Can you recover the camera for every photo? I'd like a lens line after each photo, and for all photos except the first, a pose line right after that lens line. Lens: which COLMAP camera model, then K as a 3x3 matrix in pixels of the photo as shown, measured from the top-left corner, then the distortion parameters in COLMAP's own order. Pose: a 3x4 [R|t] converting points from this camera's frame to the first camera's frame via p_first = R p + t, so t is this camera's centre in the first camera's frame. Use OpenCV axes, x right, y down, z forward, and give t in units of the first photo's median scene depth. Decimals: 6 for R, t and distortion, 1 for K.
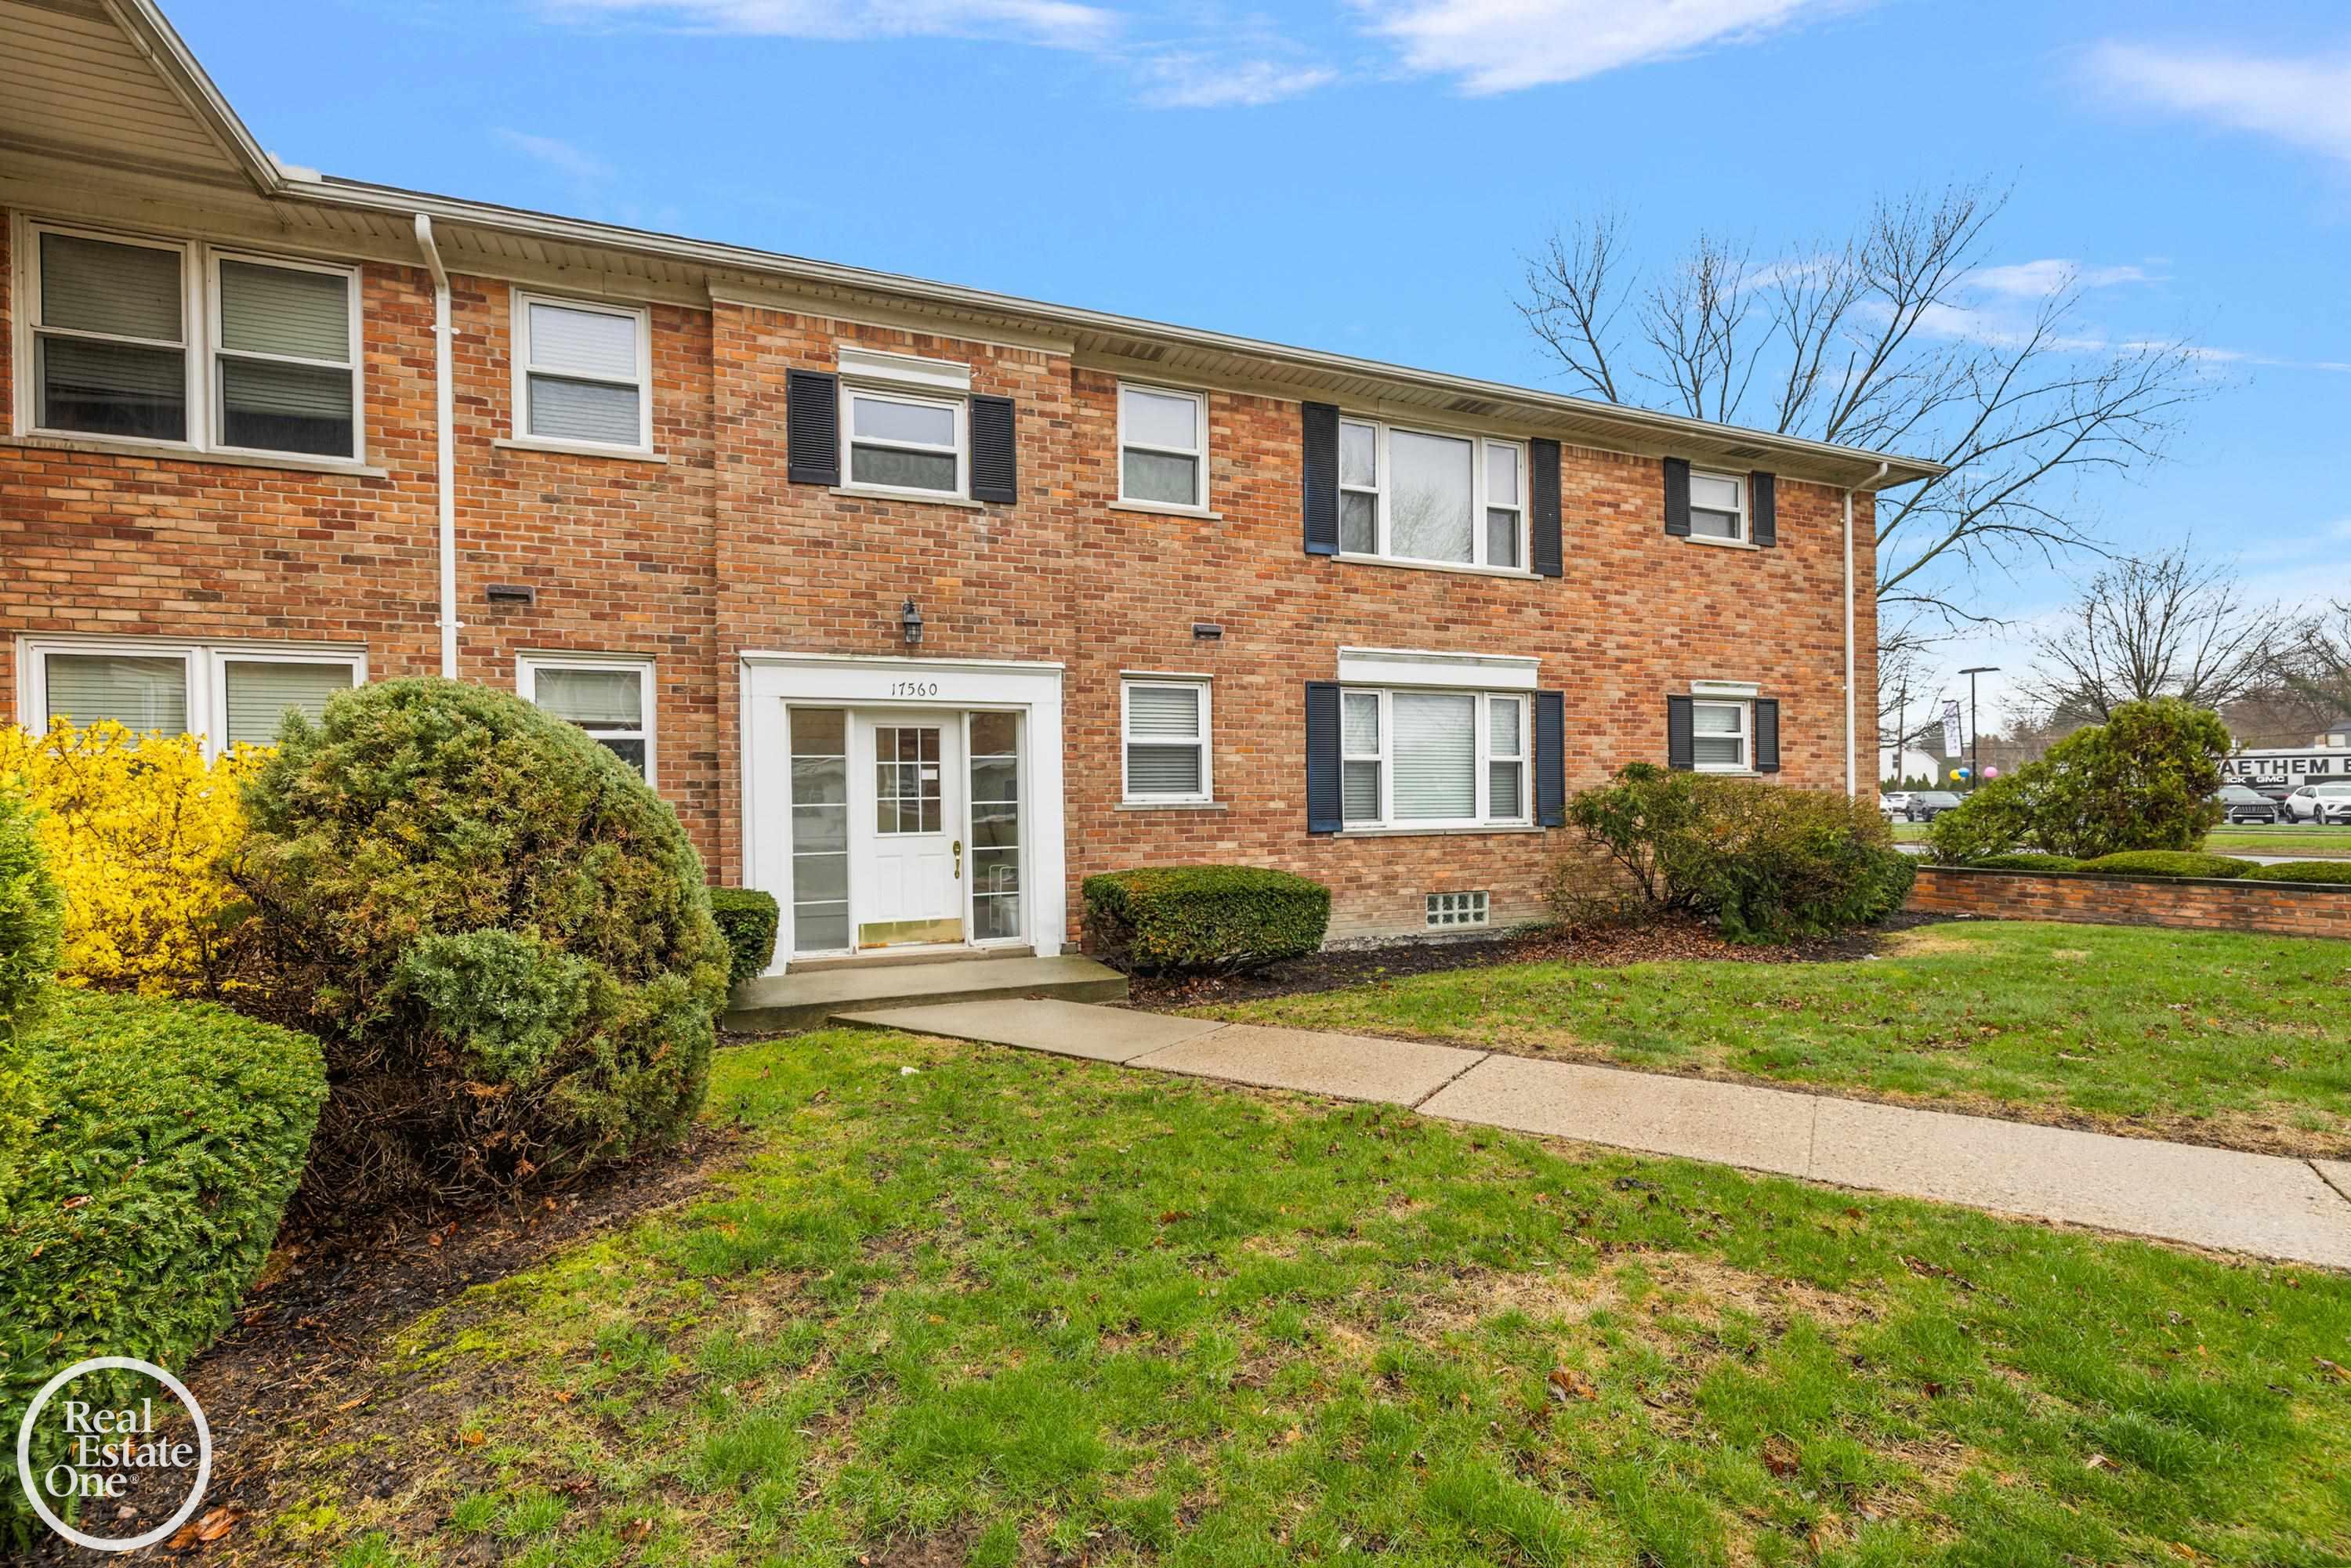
lens RADIAL K [[1001.2, 0, 1255.3], [0, 1001.2, 810.3], [0, 0, 1]] dist [0.001450, 0.000081]
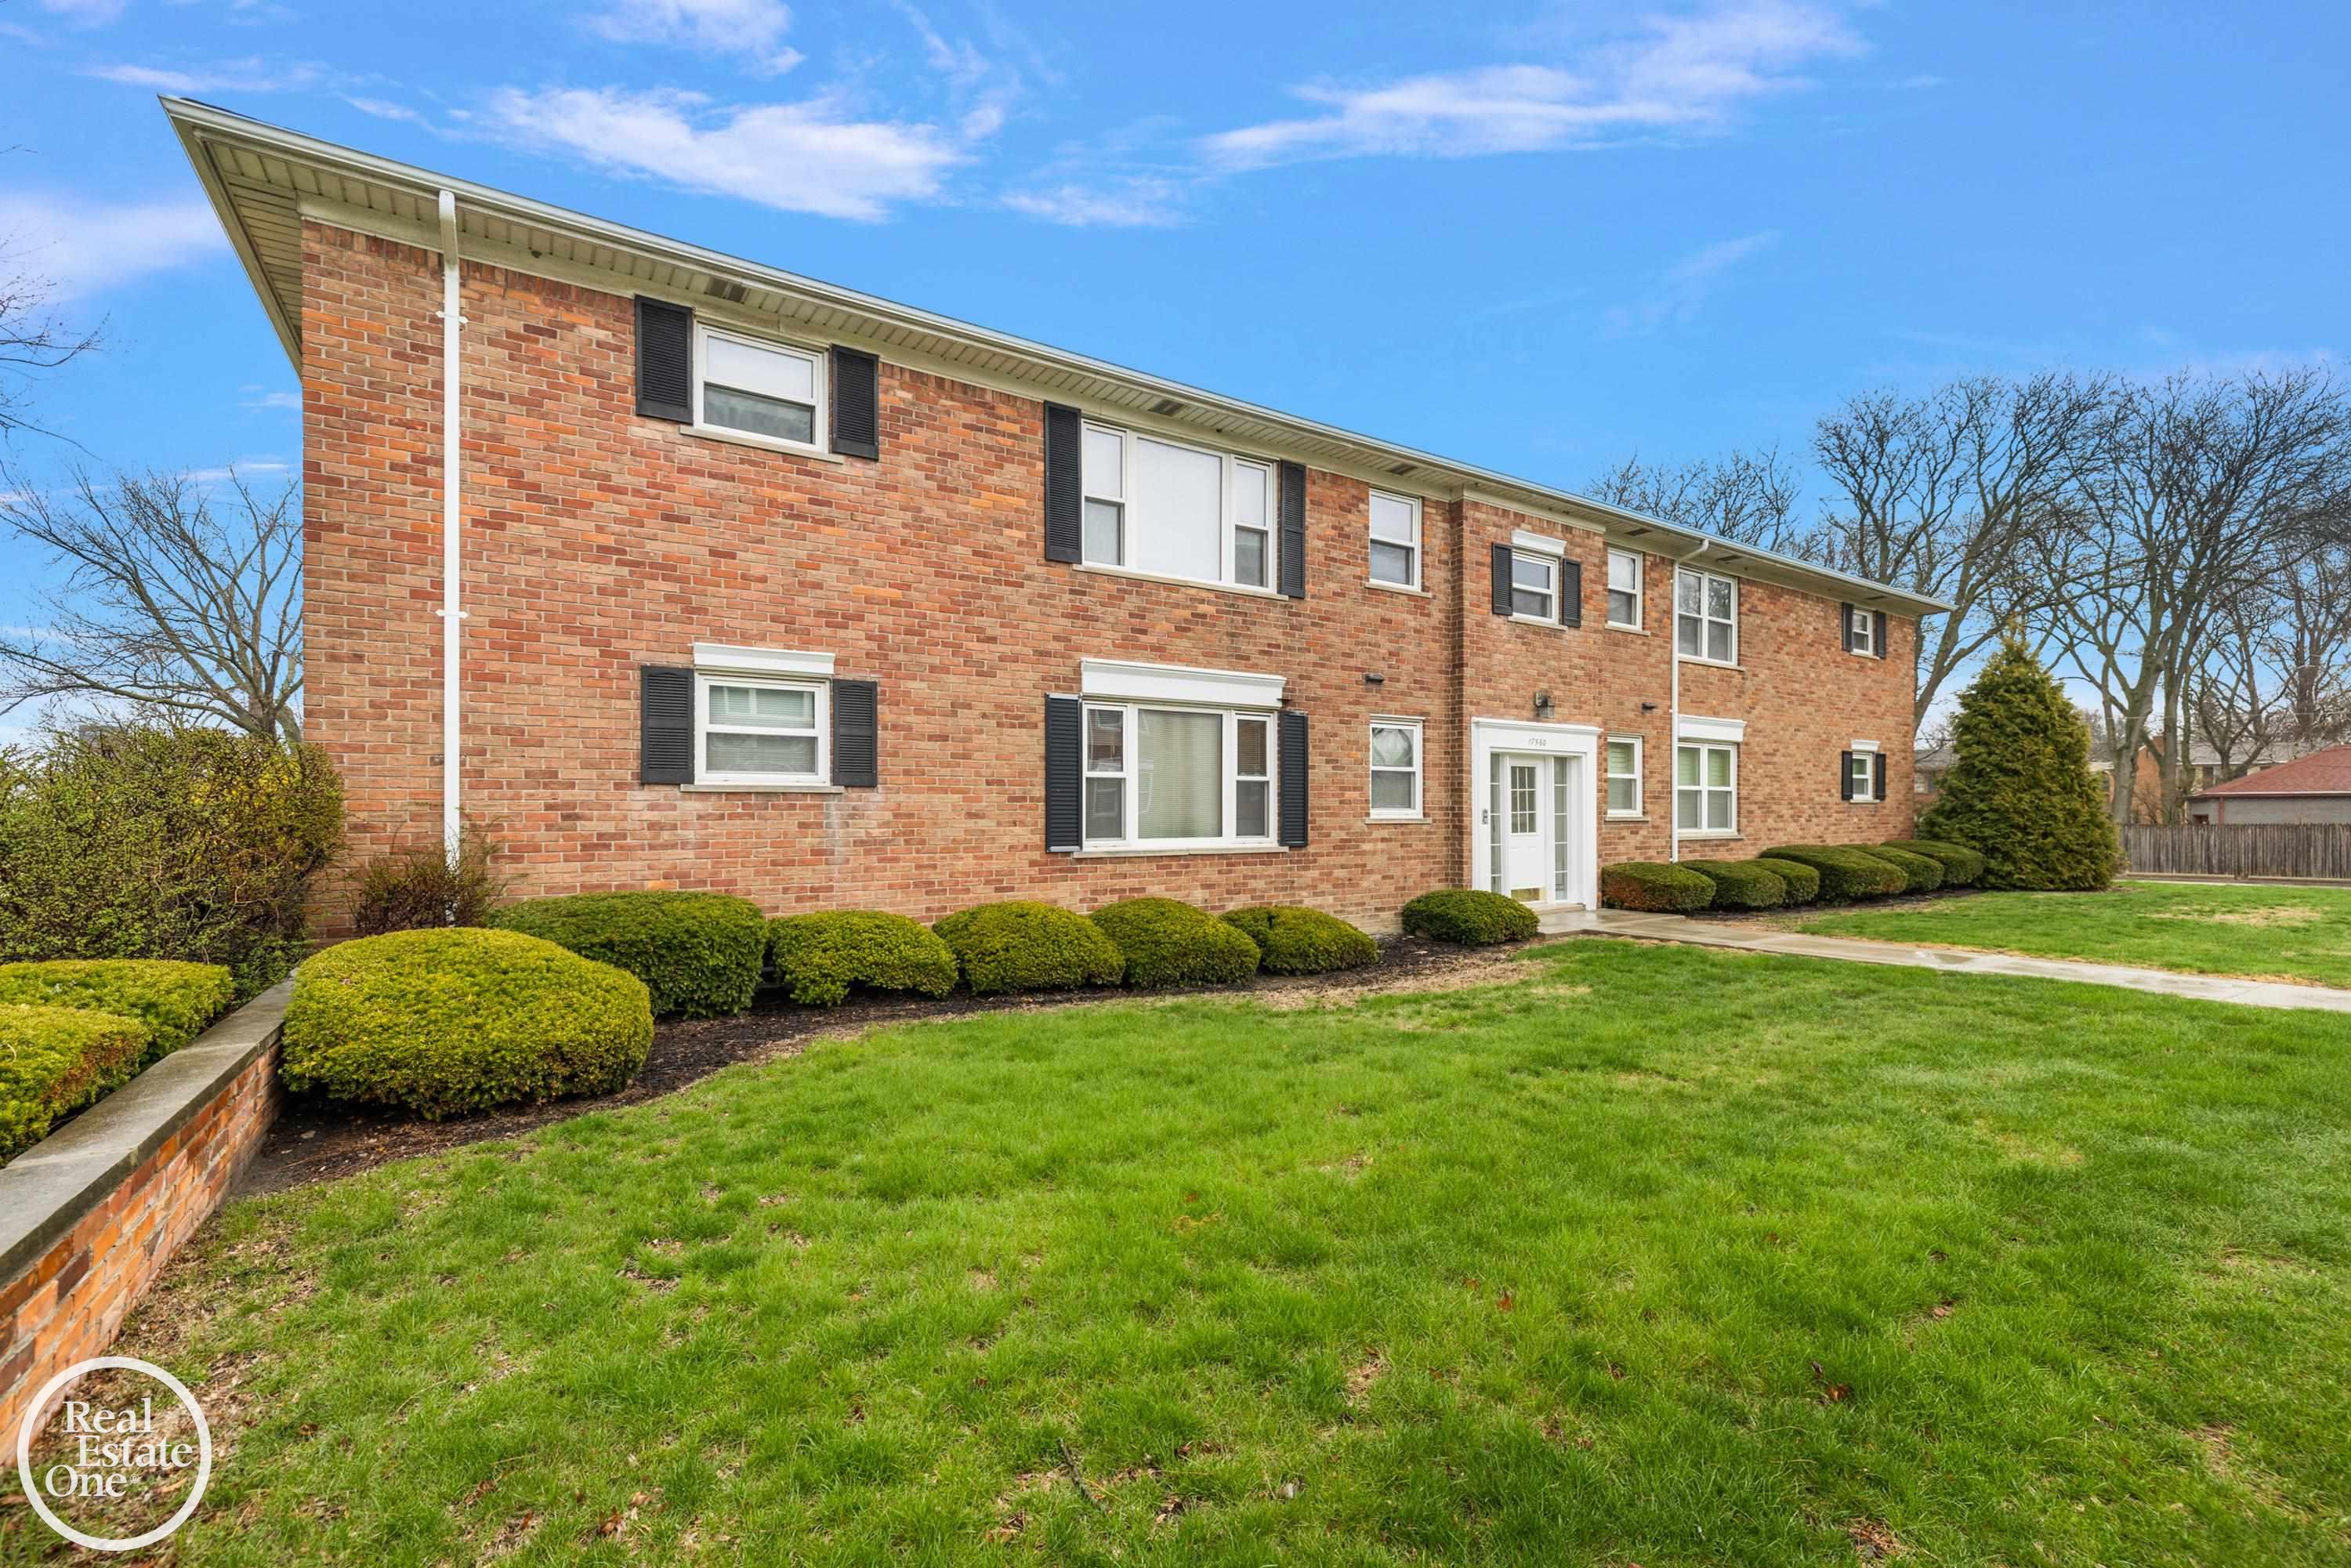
lens RADIAL K [[1015.6, 0, 1265.7], [0, 1015.6, 839.8], [0, 0, 1]] dist [0.003576, 0.000462]
pose [[0.971797, 0.002355, 0.235806, -0.616794], [-0.004812, 0.999940, 0.009846, 0.011123], [-0.235769, -0.010703, 0.971750, -0.254790]]
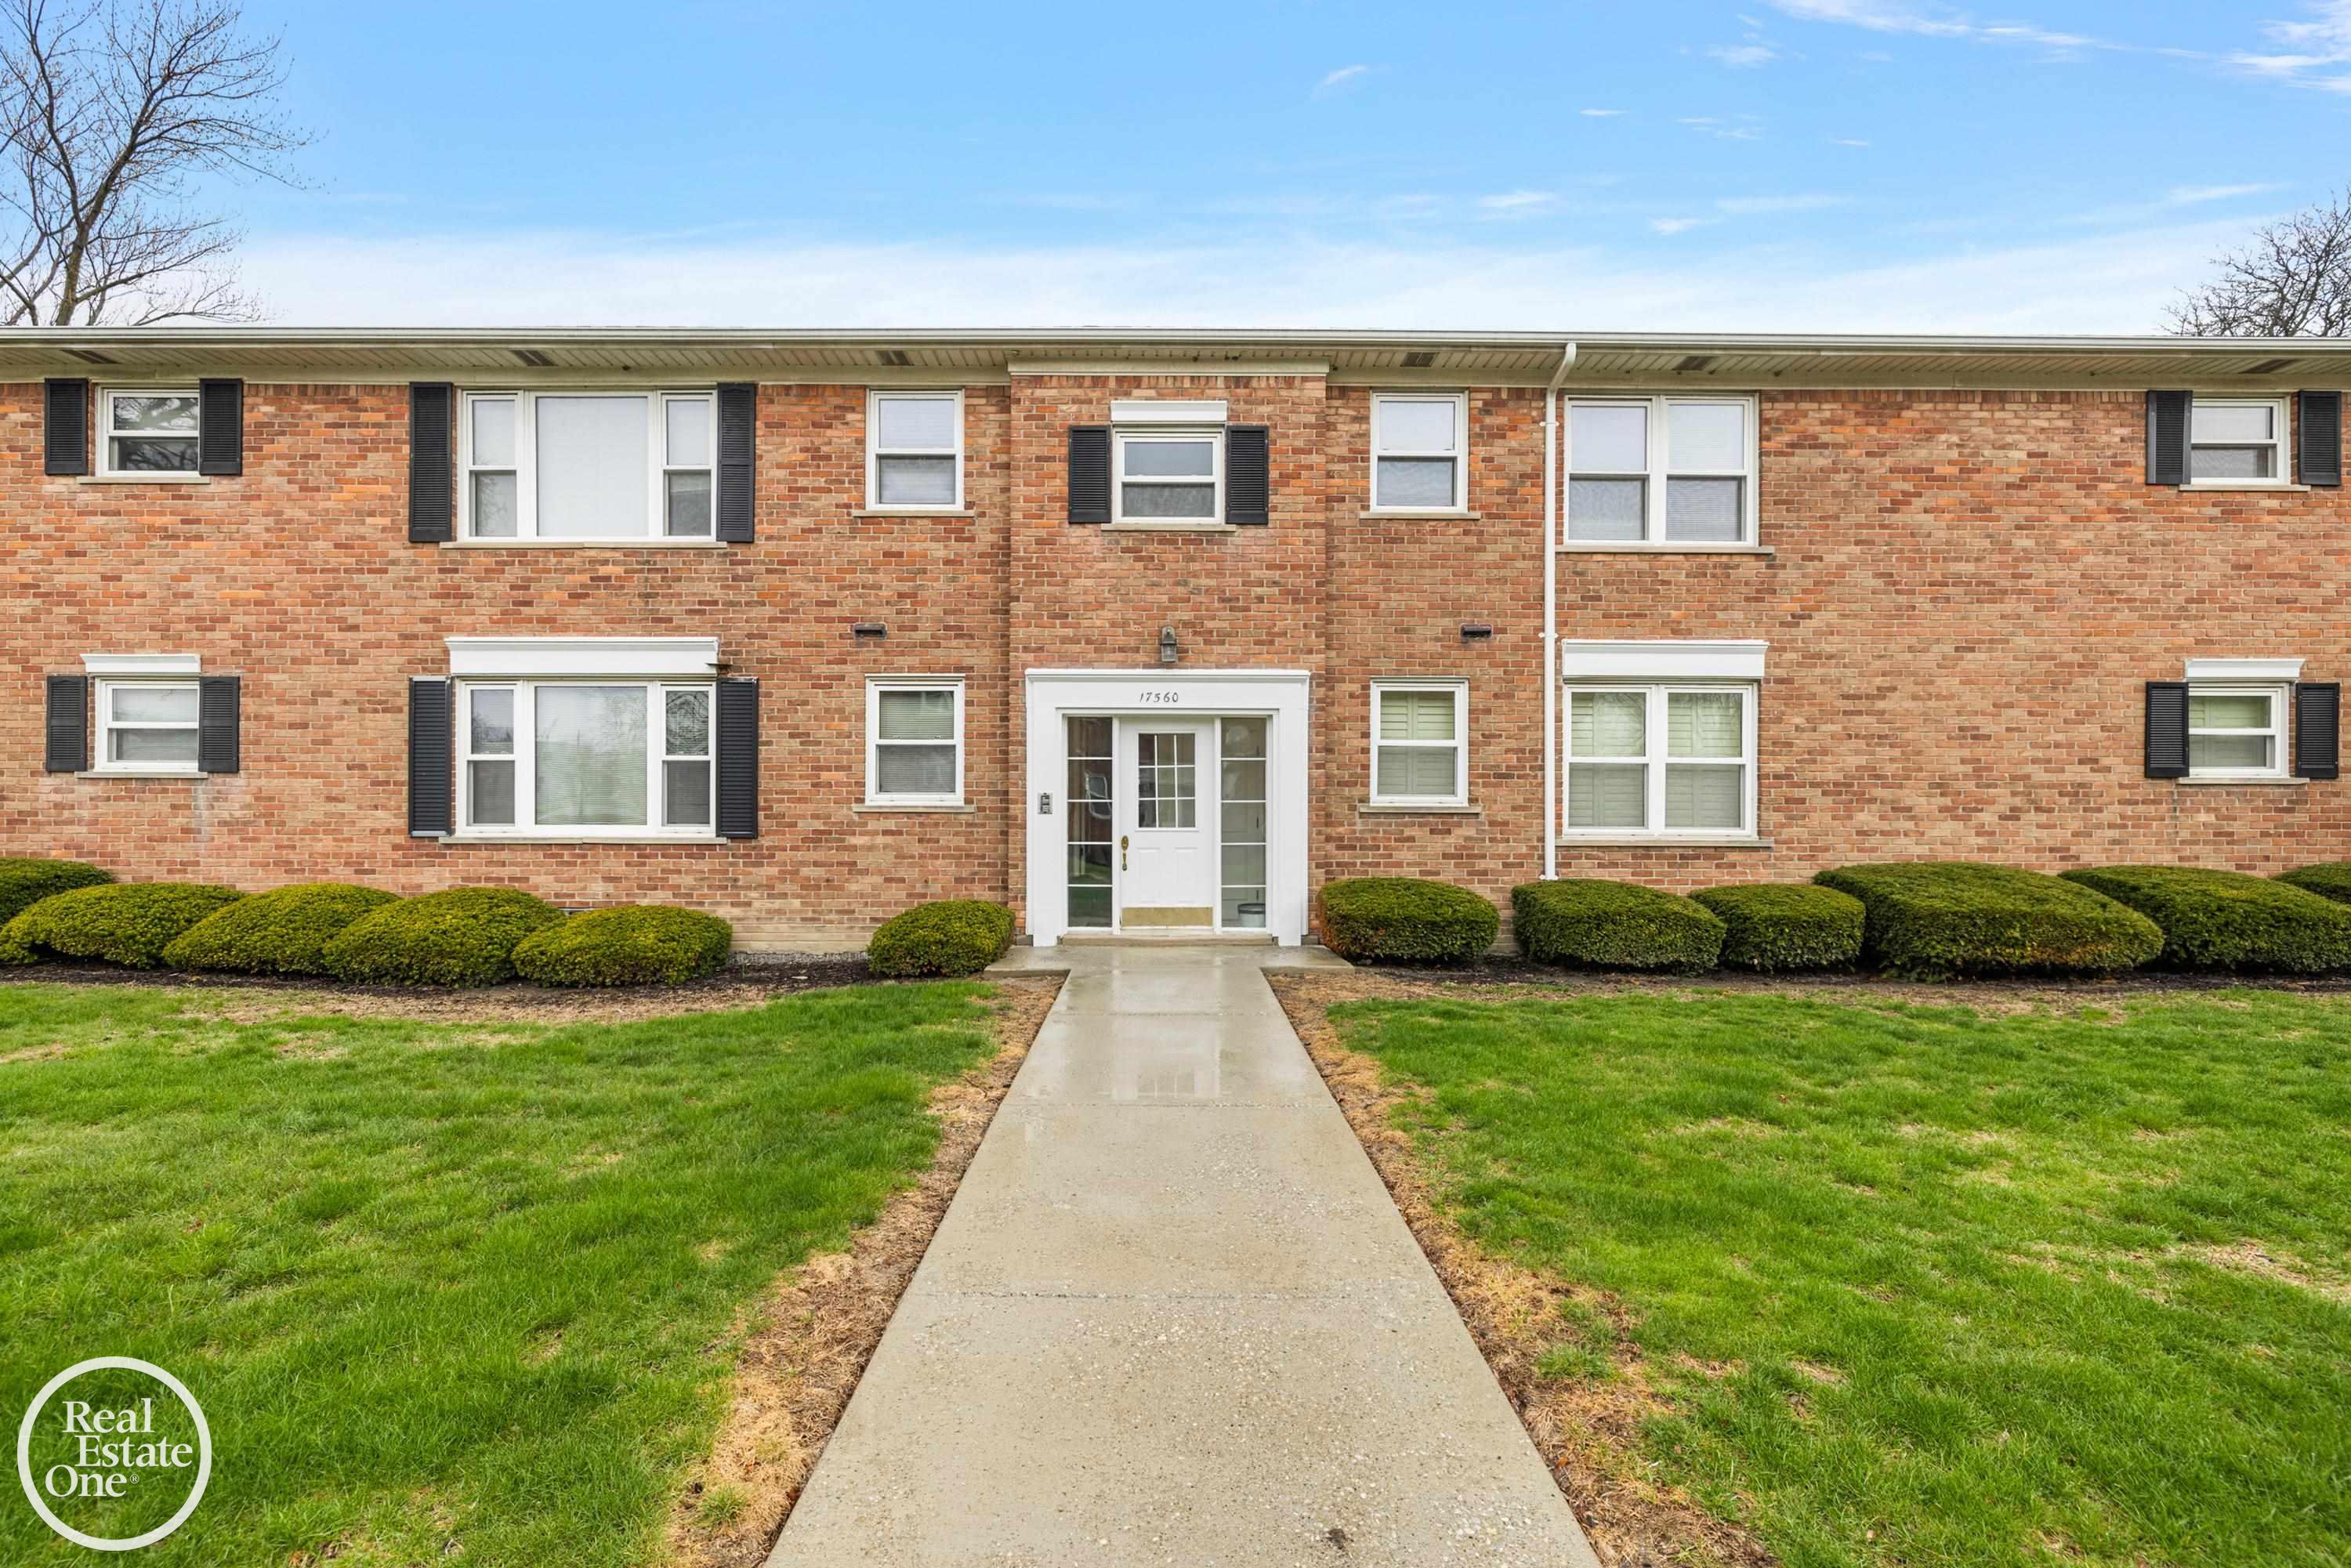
lens RADIAL K [[948.3, 0, 1175.3], [0, 948.3, 813.6], [0, 0, 1]] dist [0.000972, 0.000407]
pose [[0.927531, 0.018889, -0.373267, 0.564353], [-0.017366, 0.999821, 0.007443, -0.010007], [0.373341, -0.000422, 0.927694, 0.234646]]
